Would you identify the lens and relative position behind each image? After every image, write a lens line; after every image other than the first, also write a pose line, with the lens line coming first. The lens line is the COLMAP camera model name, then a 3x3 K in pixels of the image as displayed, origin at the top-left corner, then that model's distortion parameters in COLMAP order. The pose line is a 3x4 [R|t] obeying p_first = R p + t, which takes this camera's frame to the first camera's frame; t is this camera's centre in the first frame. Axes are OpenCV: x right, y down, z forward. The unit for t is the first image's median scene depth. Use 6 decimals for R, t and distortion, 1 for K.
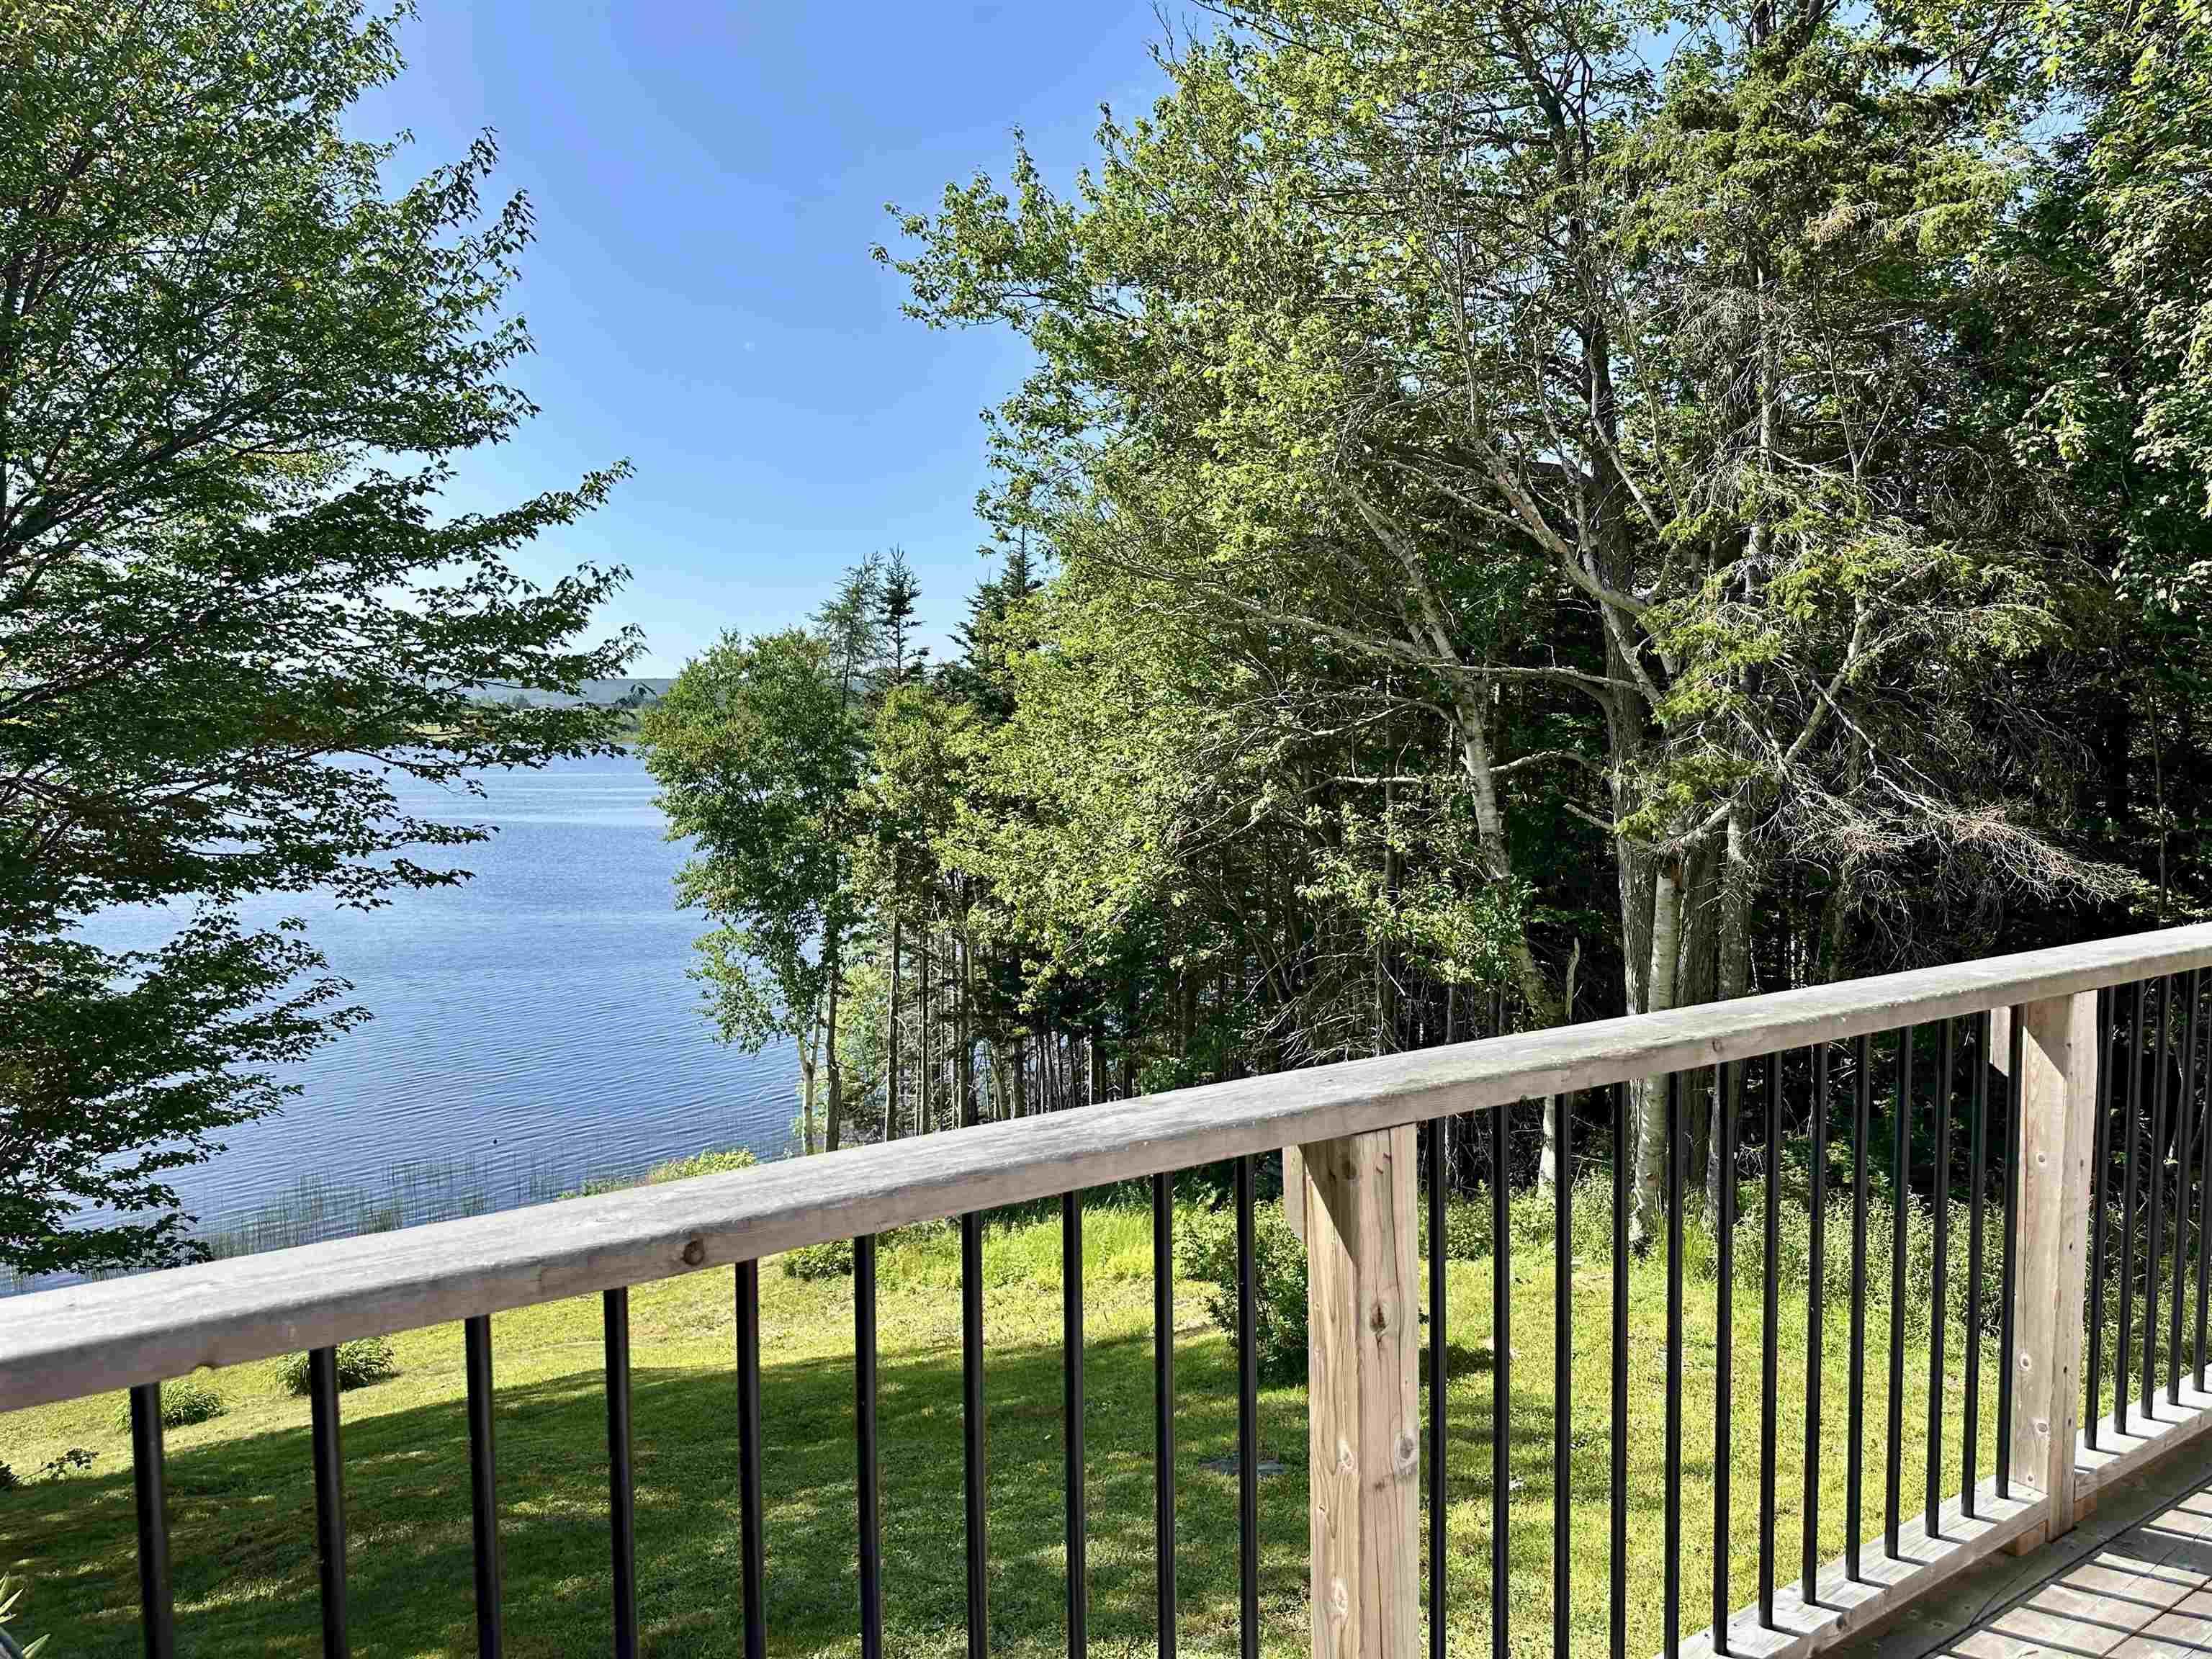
lens RADIAL K [[1628.6, 0, 1106.8], [0, 1628.6, 778.9], [0, 0, 1]] dist [0.062626, -0.050014]
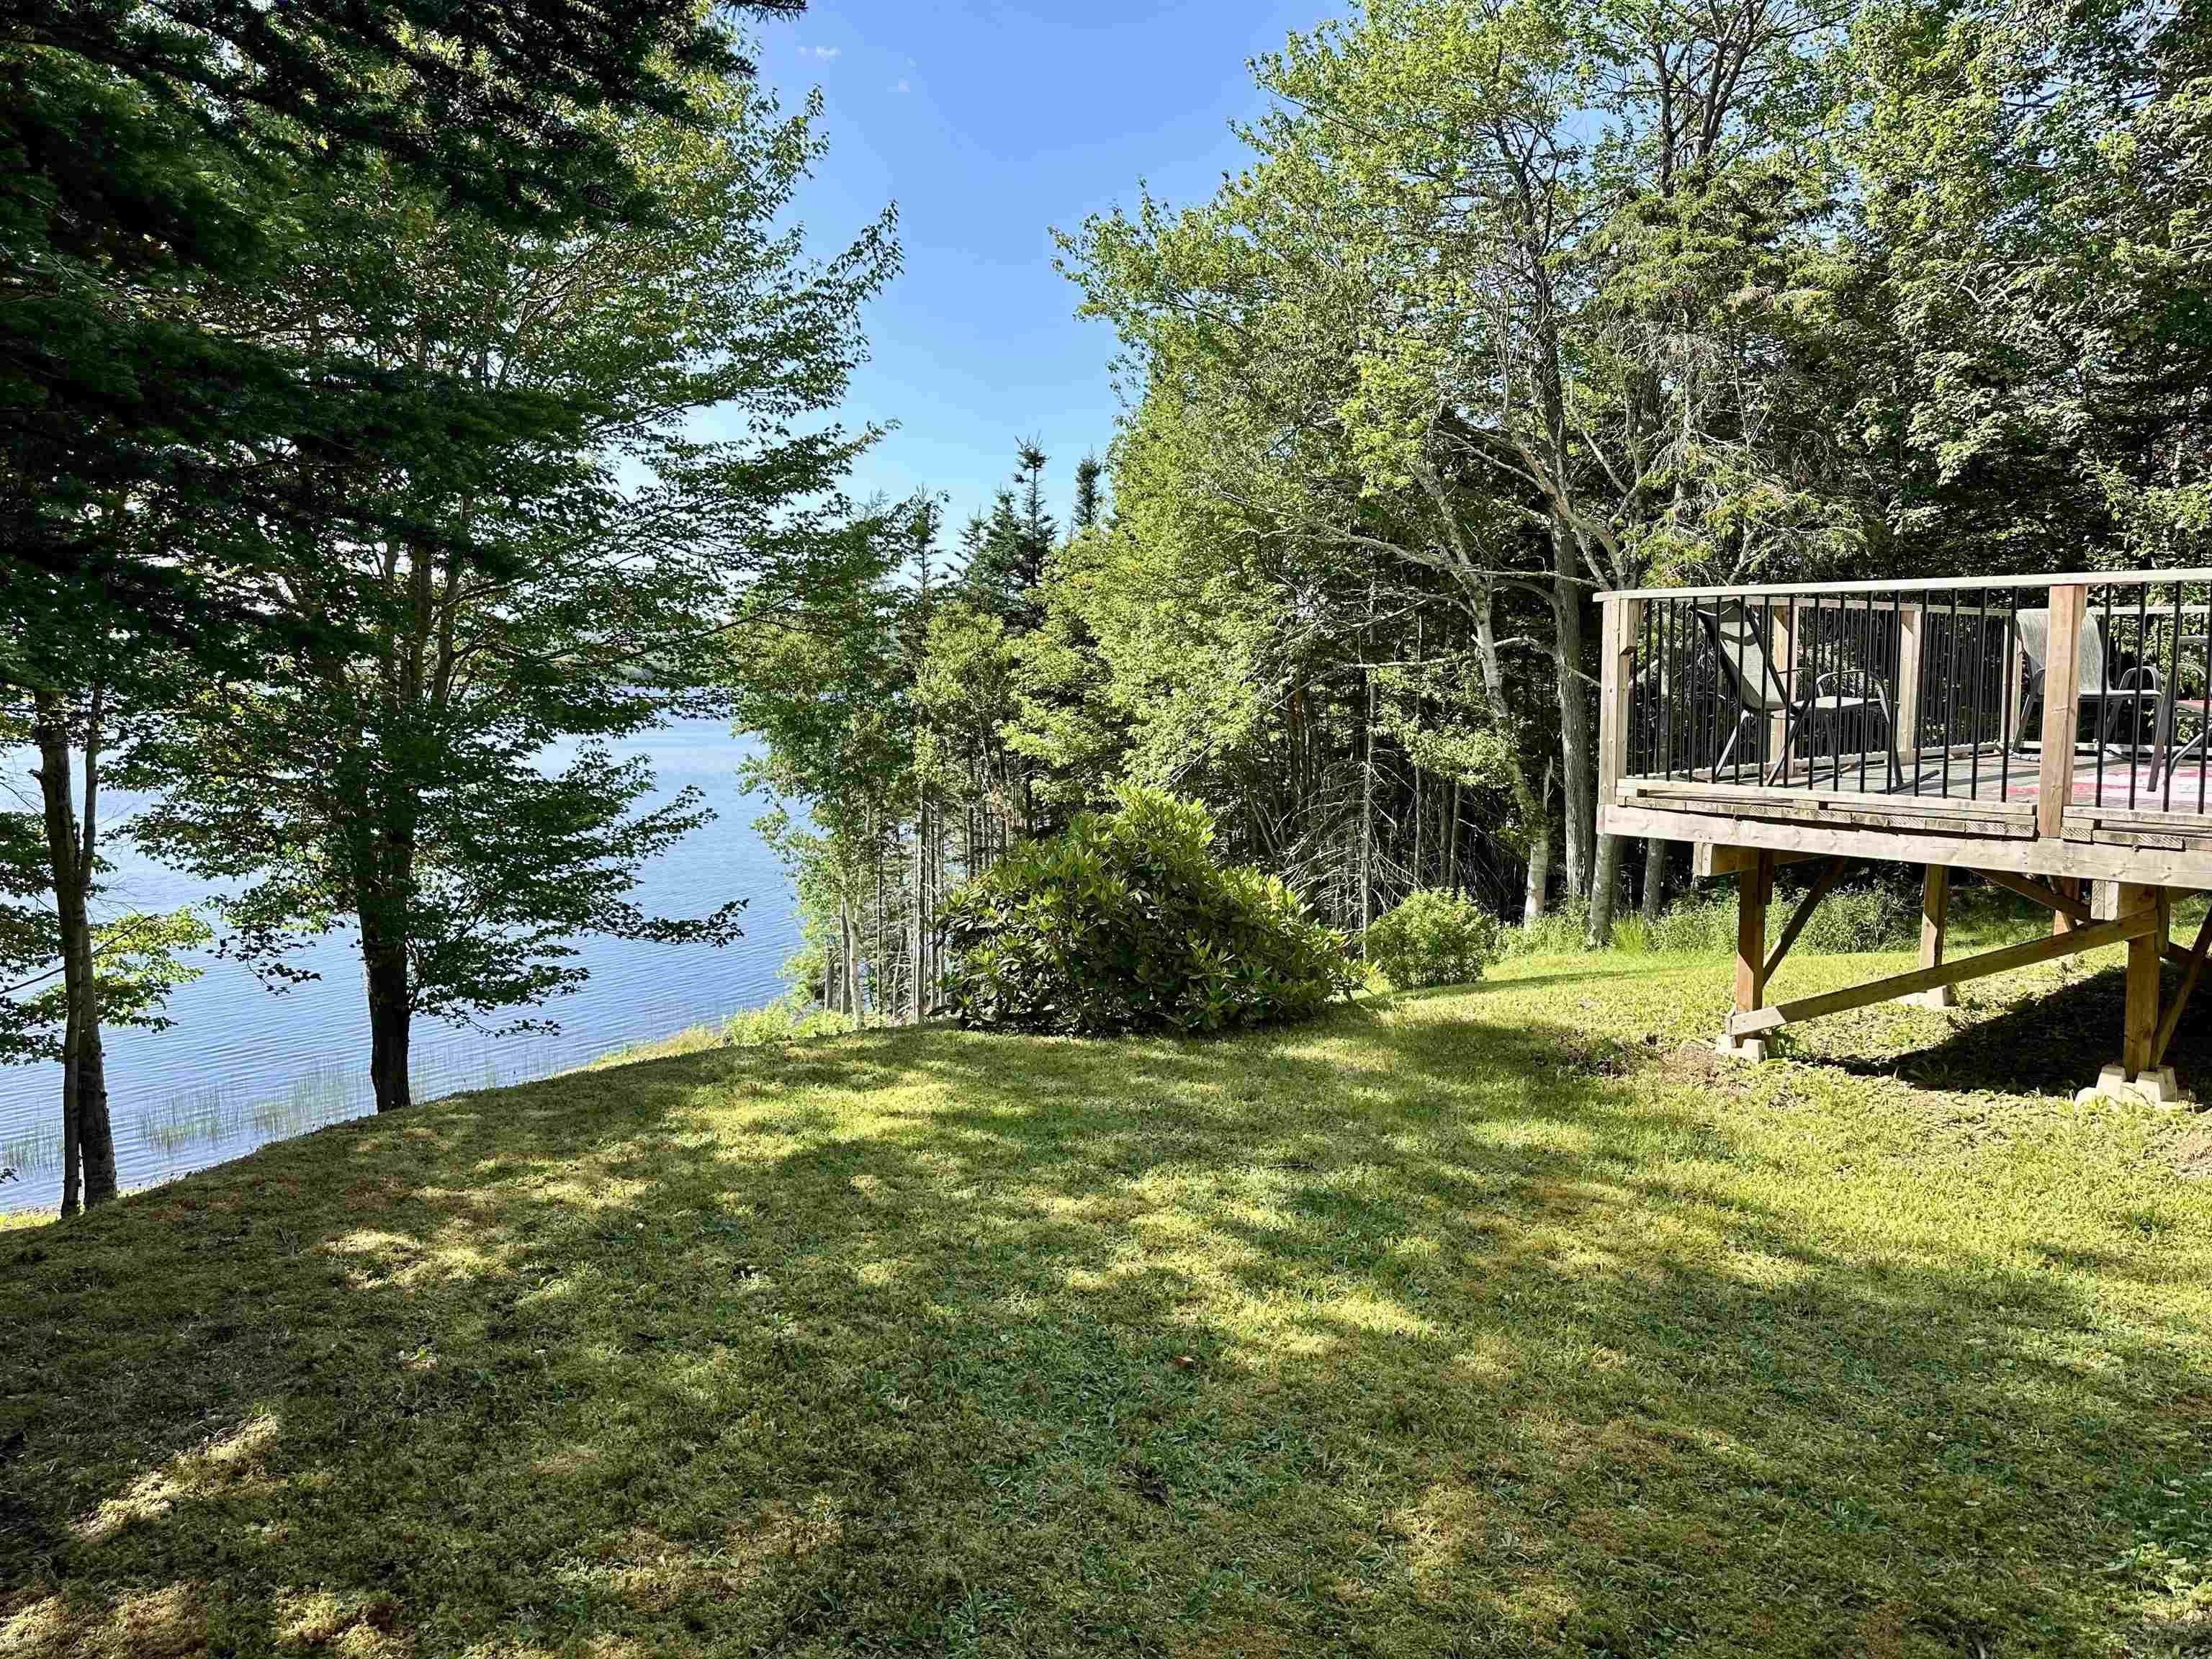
lens RADIAL K [[1634.0, 0, 1106.0], [0, 1634.0, 829.5], [0, 0, 1]] dist [0.006809, 0.002044]
pose [[0.993702, -0.011601, 0.111455, -0.343486], [0.004527, 0.997971, 0.063512, 0.081580], [-0.111965, -0.062608, 0.991738, -0.528900]]
